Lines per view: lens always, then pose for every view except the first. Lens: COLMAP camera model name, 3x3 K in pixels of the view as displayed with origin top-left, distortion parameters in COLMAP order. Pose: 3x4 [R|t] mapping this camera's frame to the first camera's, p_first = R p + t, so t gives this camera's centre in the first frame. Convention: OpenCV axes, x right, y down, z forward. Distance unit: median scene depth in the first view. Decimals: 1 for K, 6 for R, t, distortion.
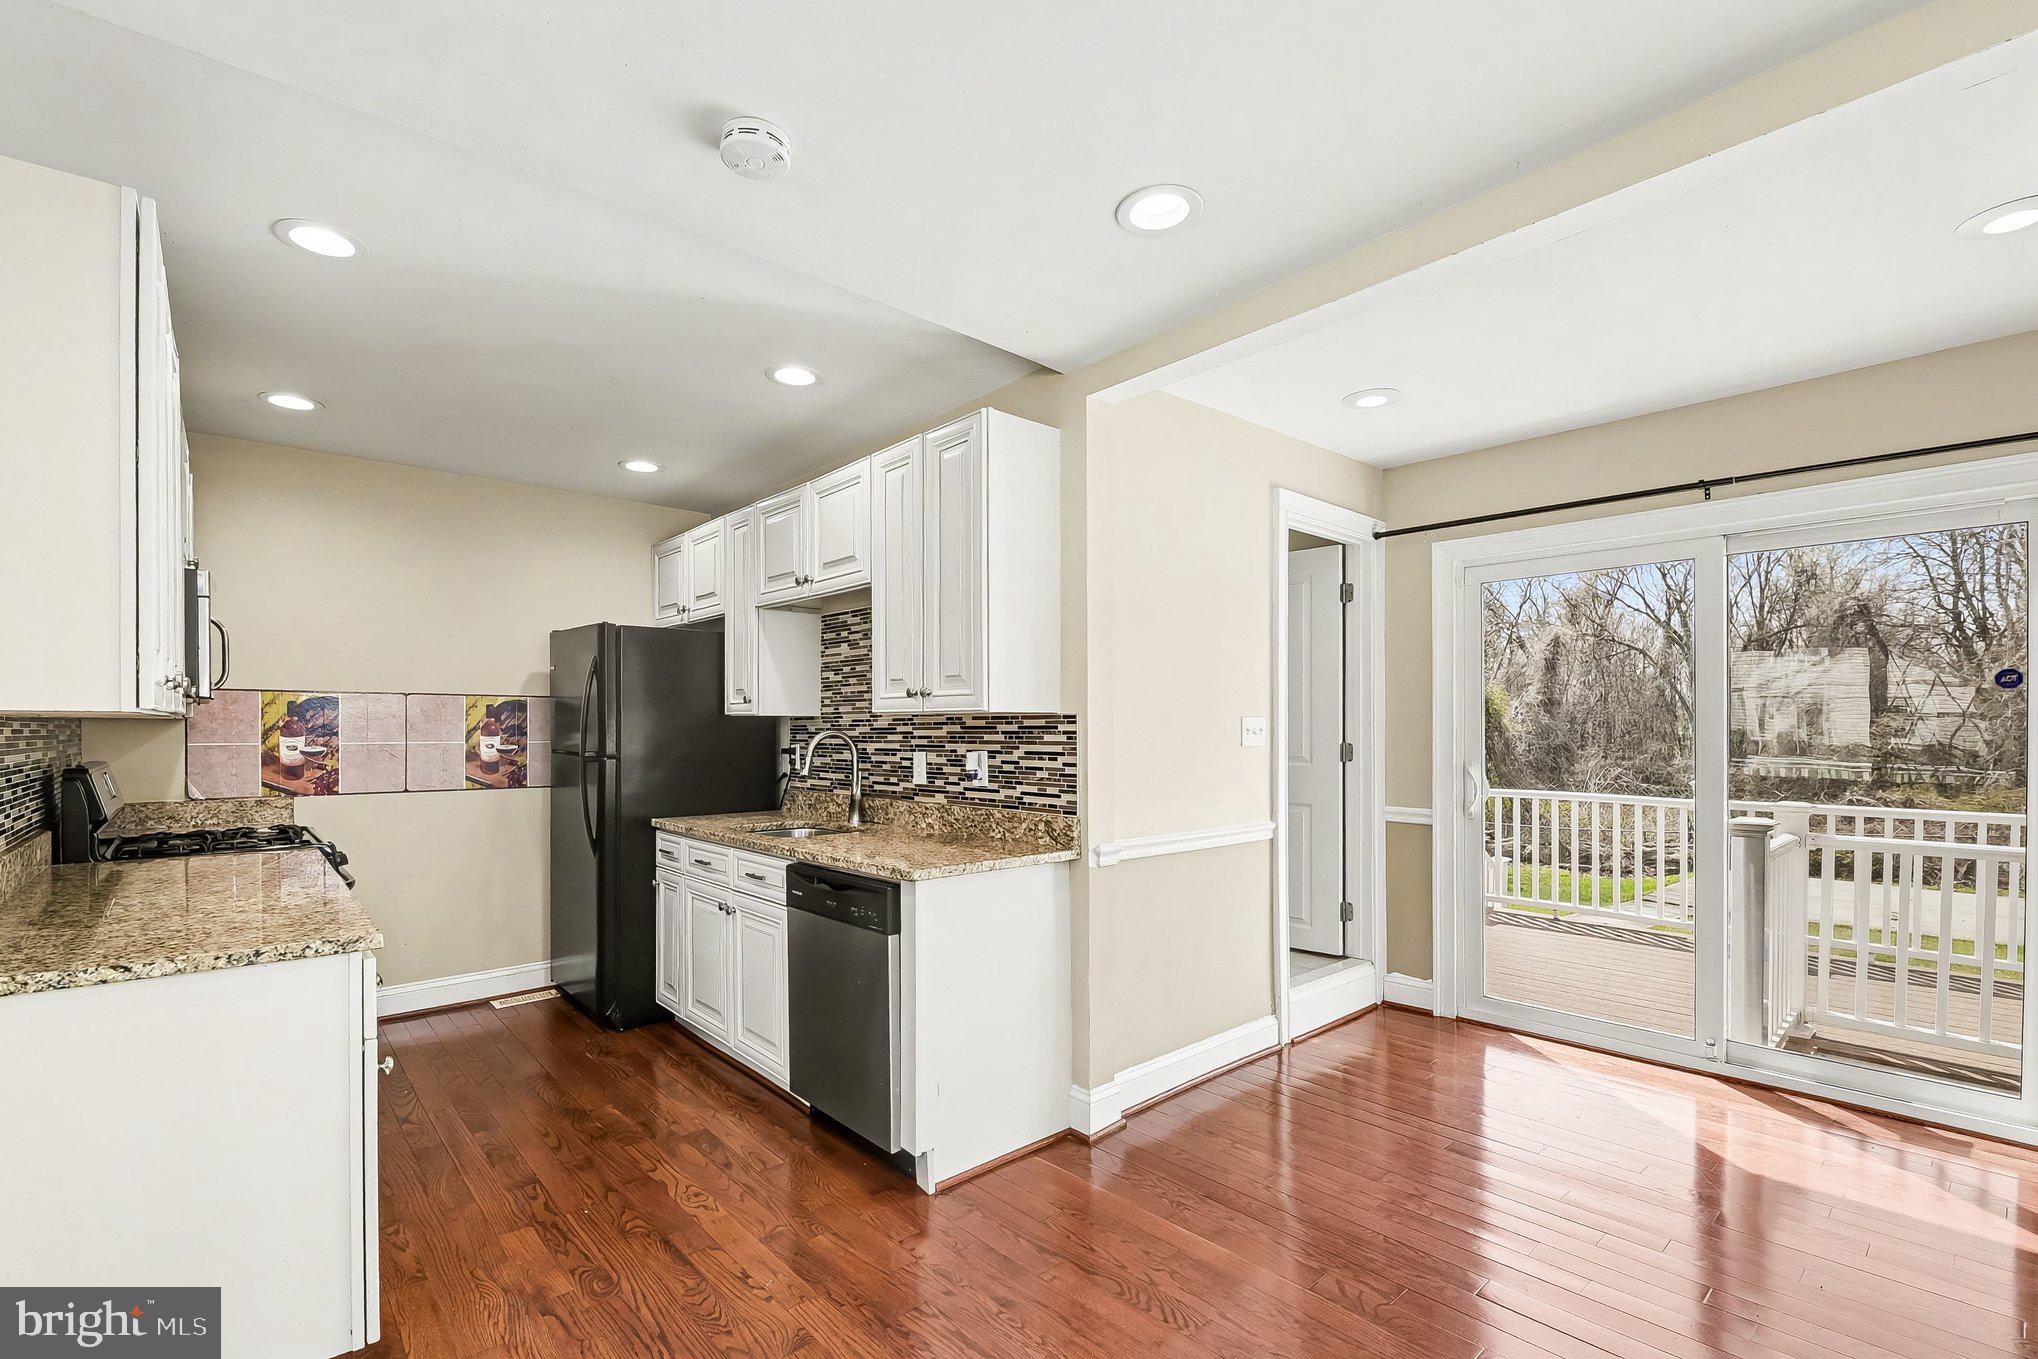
lens RADIAL K [[891.6, 0, 999.9], [0, 891.6, 734.5], [0, 0, 1]] dist [-0.009713, -0.004284]
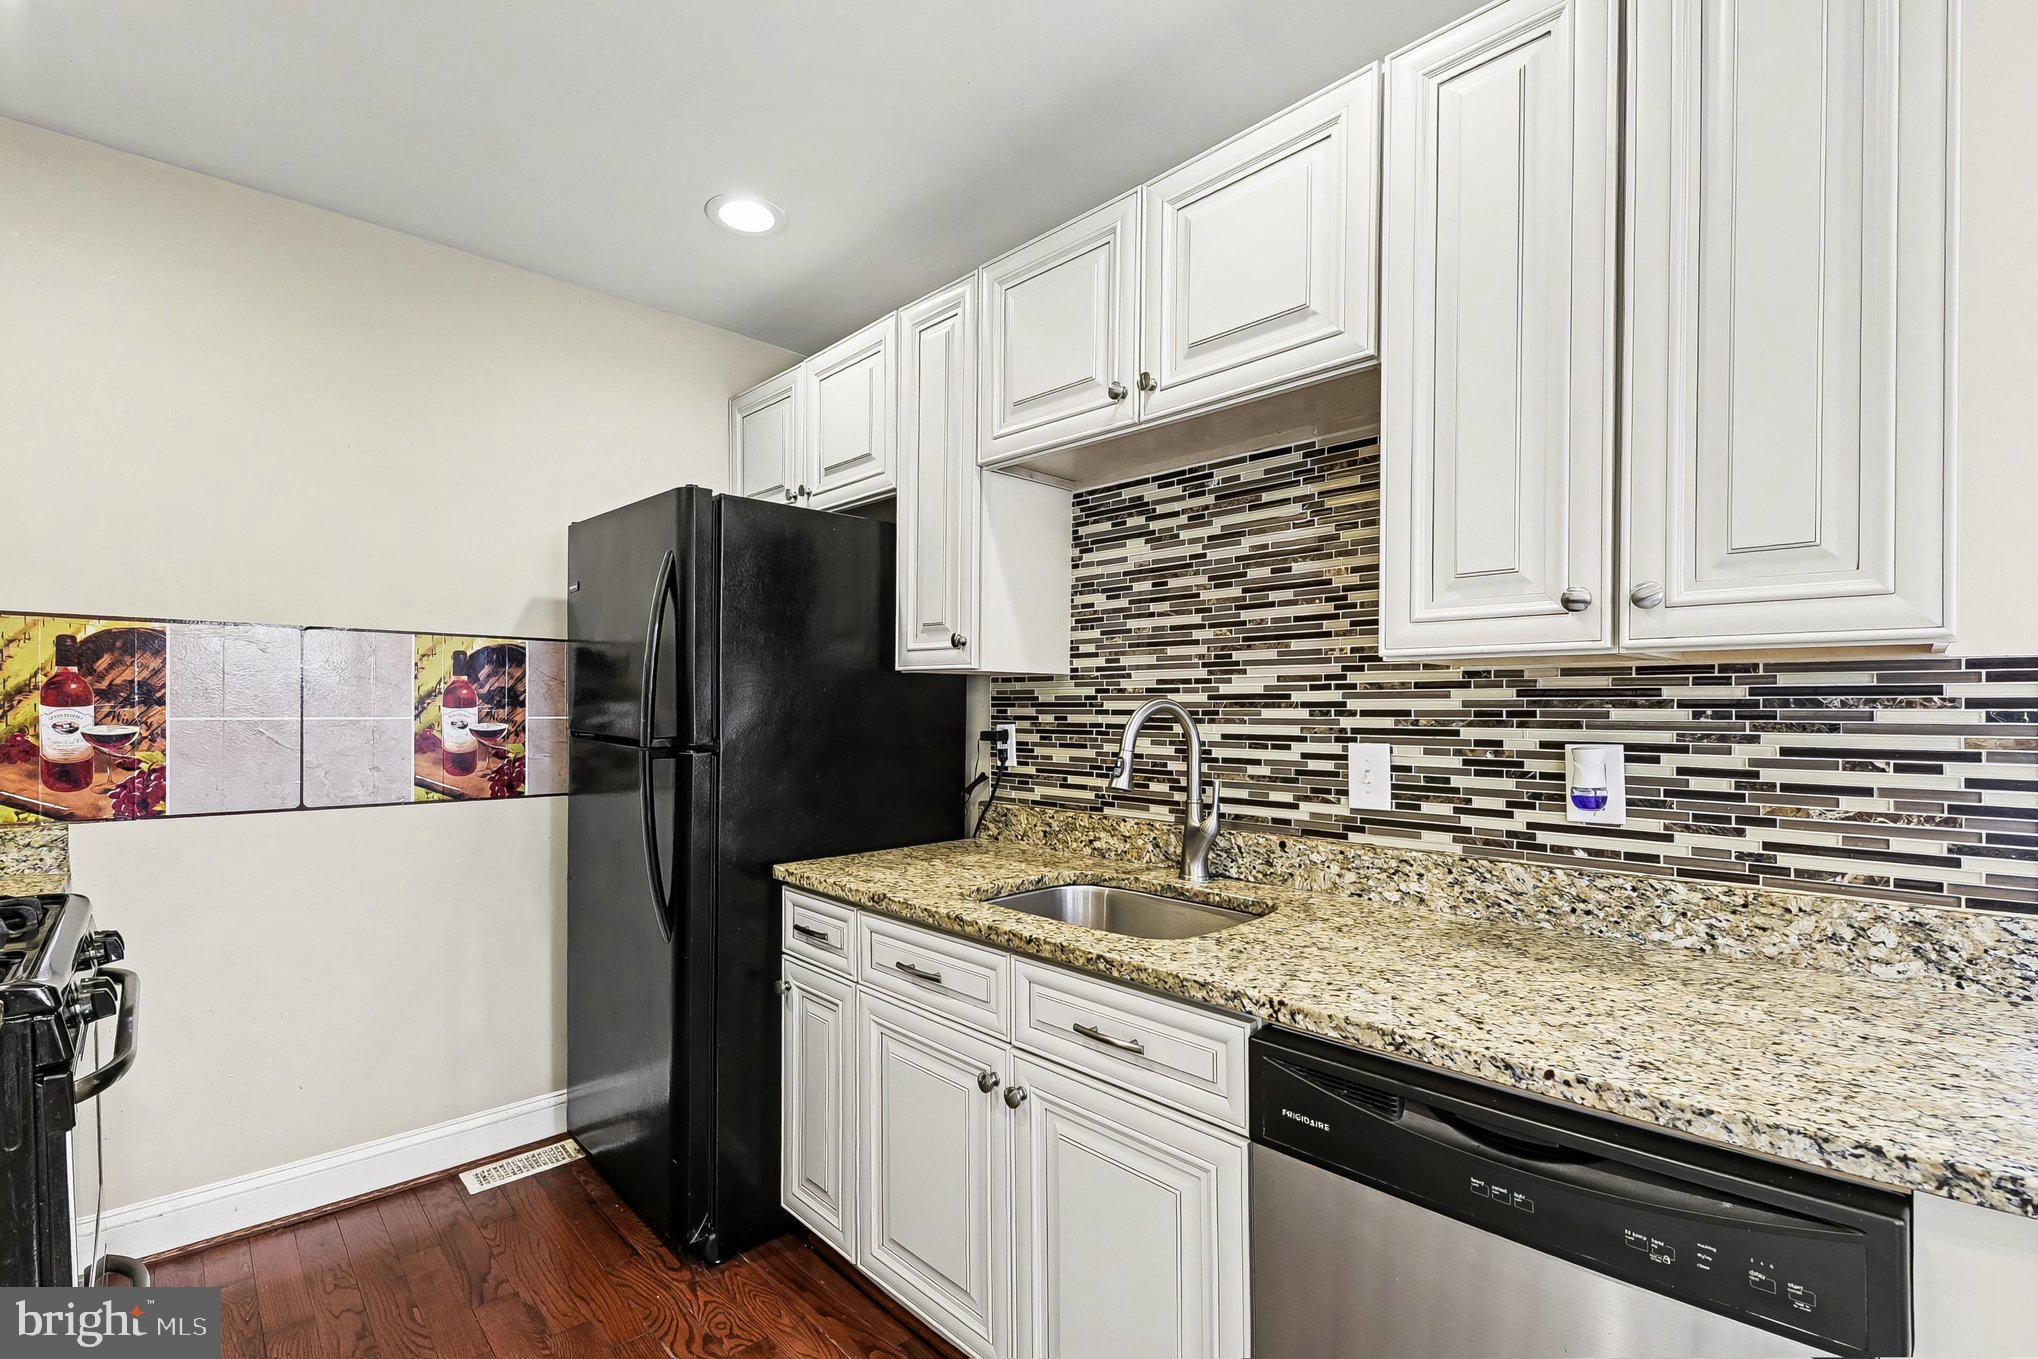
lens RADIAL K [[891.6, 0, 1007.7], [0, 891.6, 716.9], [0, 0, 1]] dist [-0.009713, -0.004284]
pose [[0.999069, 0.005064, 0.042843, -0.300160], [-0.005296, 0.999972, 0.005297, 0.003483], [-0.042815, -0.005519, 0.999068, 0.506018]]
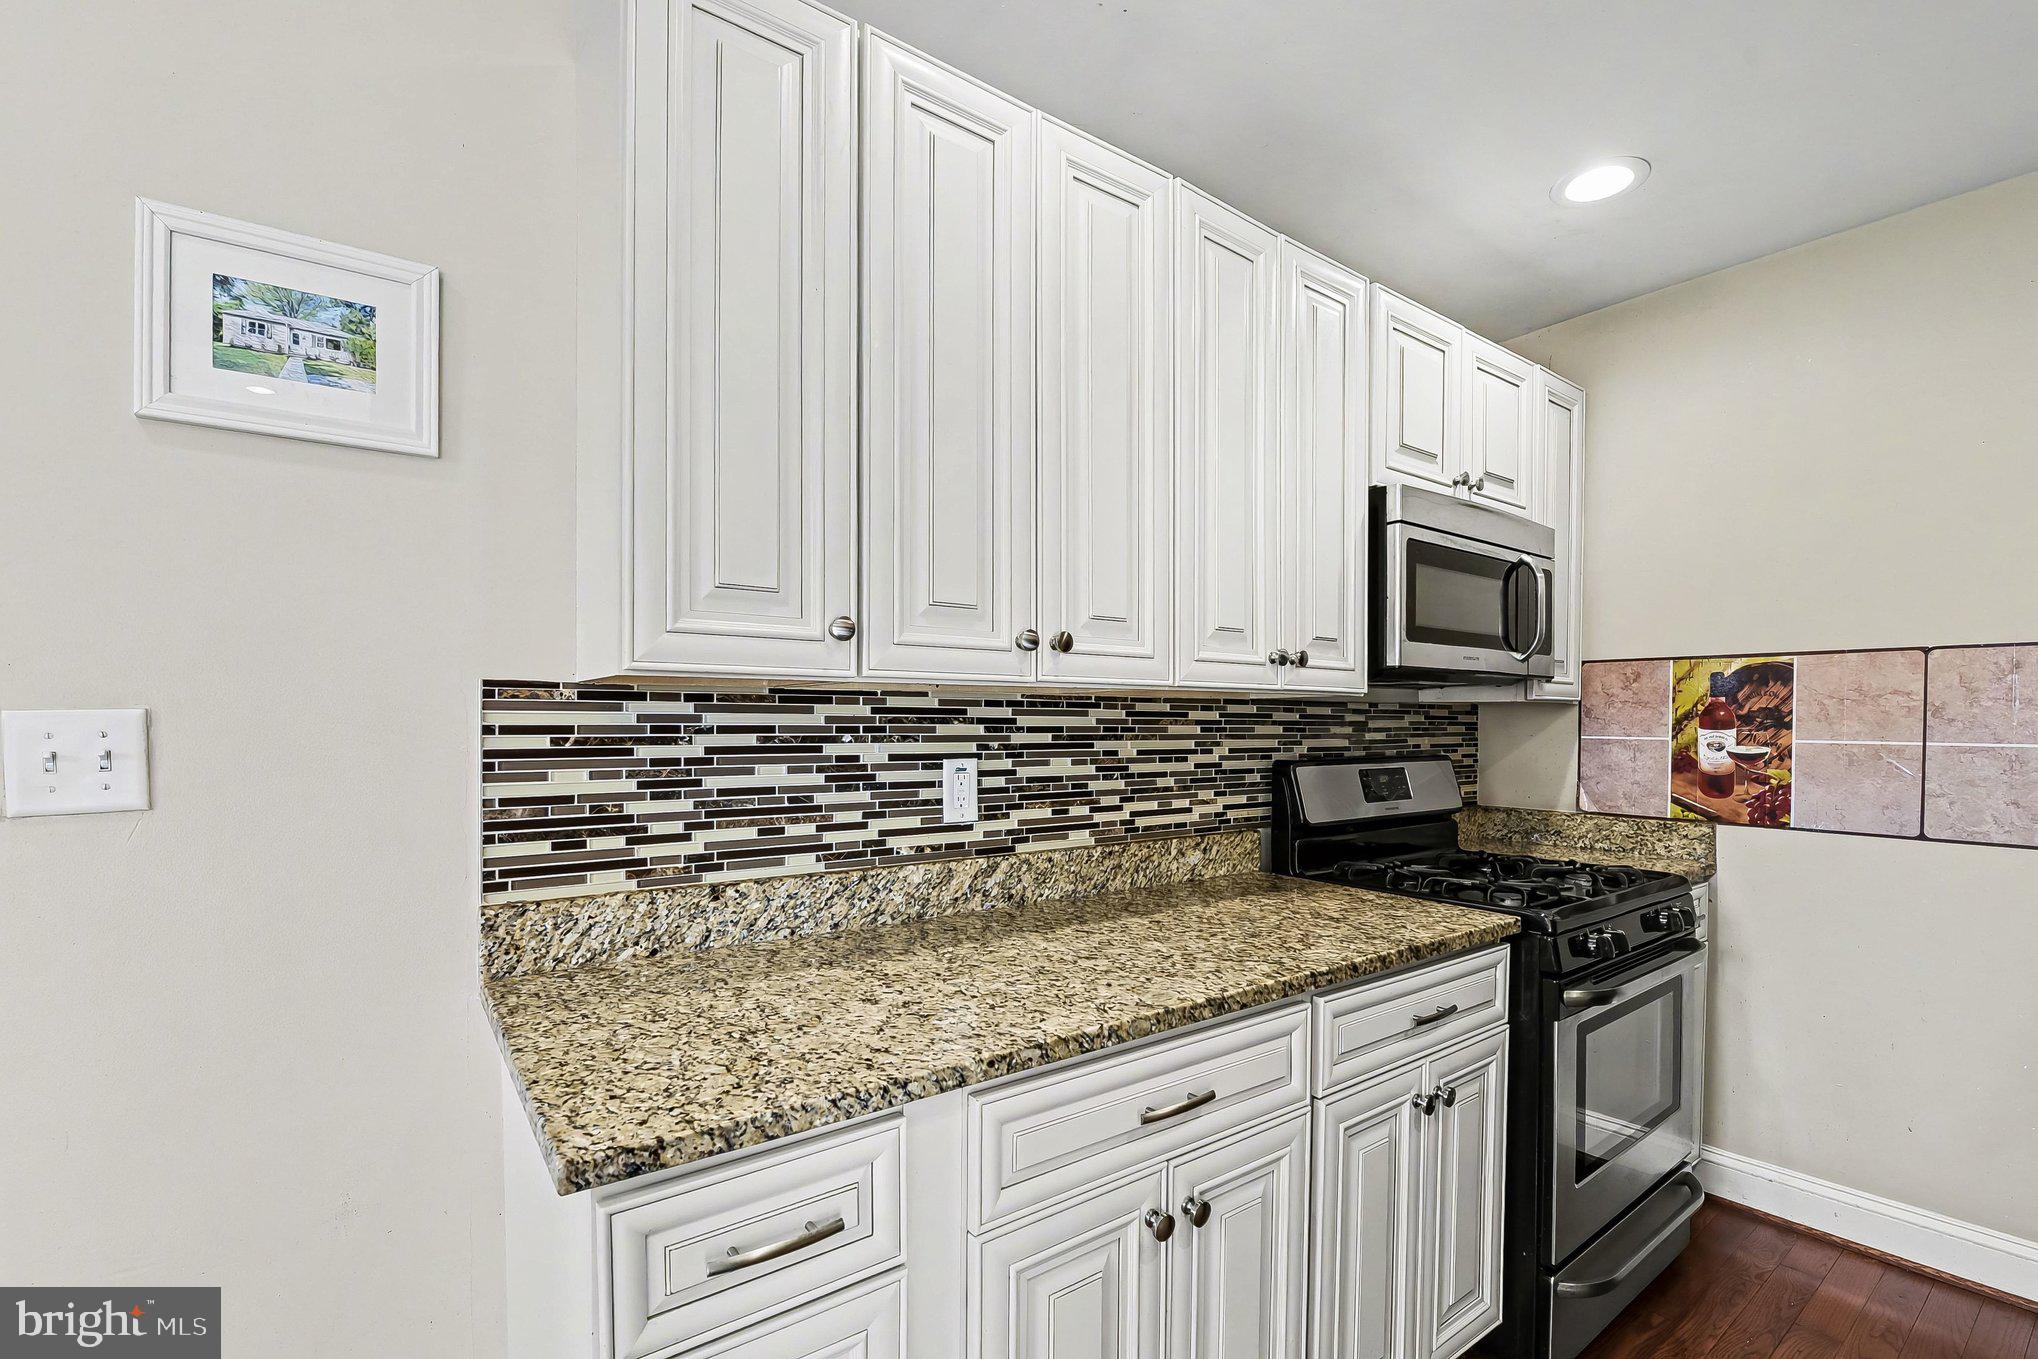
lens RADIAL K [[891.6, 0, 1025.1], [0, 891.6, 734.1], [0, 0, 1]] dist [-0.009713, -0.004284]
pose [[-0.081811, 0.015523, -0.996527, -0.137413], [-0.013362, 0.999772, 0.016671, 0.002291], [0.996558, 0.014680, -0.081585, 0.597111]]
